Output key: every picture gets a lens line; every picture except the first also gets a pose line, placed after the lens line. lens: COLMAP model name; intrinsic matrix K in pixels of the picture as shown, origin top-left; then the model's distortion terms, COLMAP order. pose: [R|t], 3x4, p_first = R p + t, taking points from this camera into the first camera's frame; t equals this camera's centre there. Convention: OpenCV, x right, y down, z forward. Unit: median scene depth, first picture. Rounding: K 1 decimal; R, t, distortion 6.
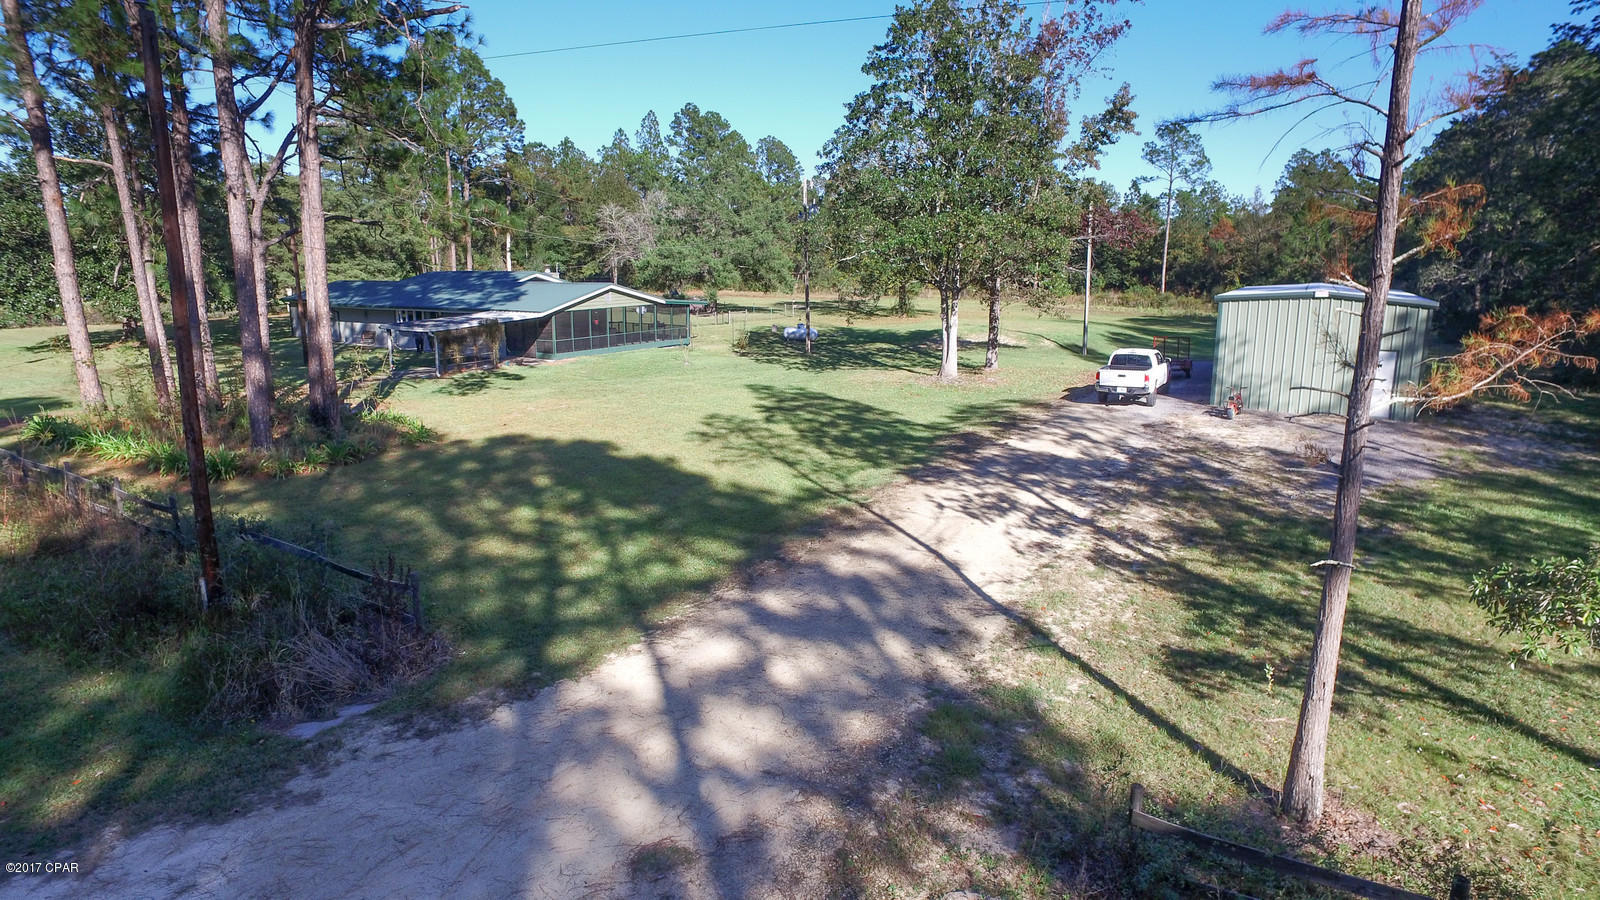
lens RADIAL K [[888.9, 0, 802.8], [0, 888.9, 455.8], [0, 0, 1]] dist [-0.085483, 0.027372]
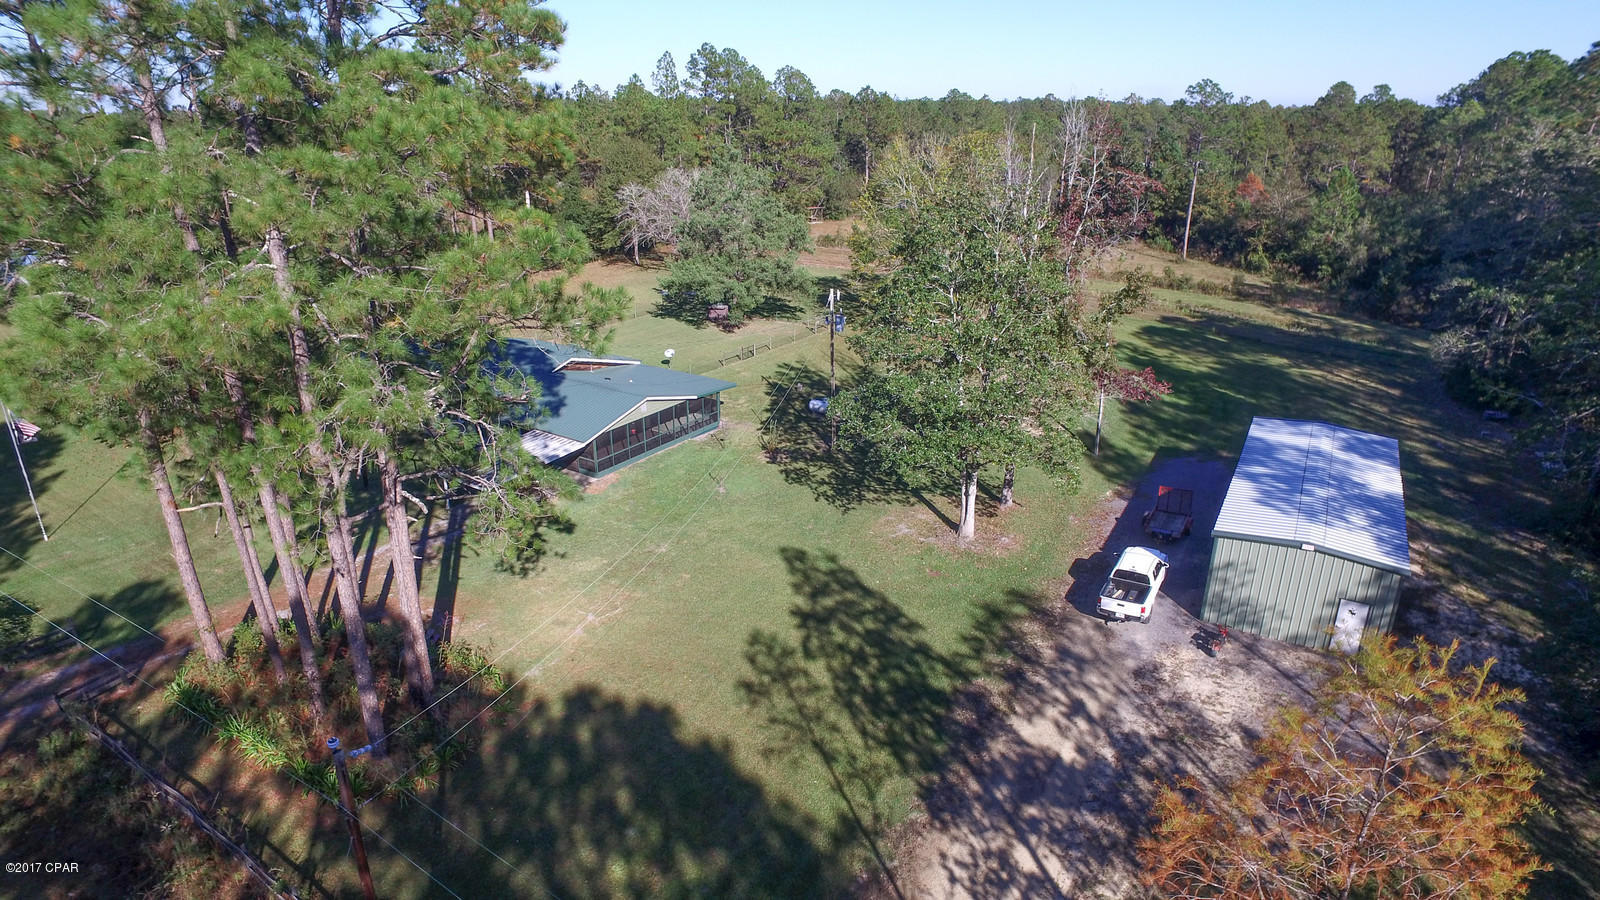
lens RADIAL K [[888.9, 0, 803.2], [0, 888.9, 442.4], [0, 0, 1]] dist [-0.085483, 0.027372]
pose [[0.999900, 0.009835, -0.010195, -0.024741], [-0.007881, 0.984256, 0.176576, -0.385573], [0.011771, -0.176478, 0.984234, -0.049659]]
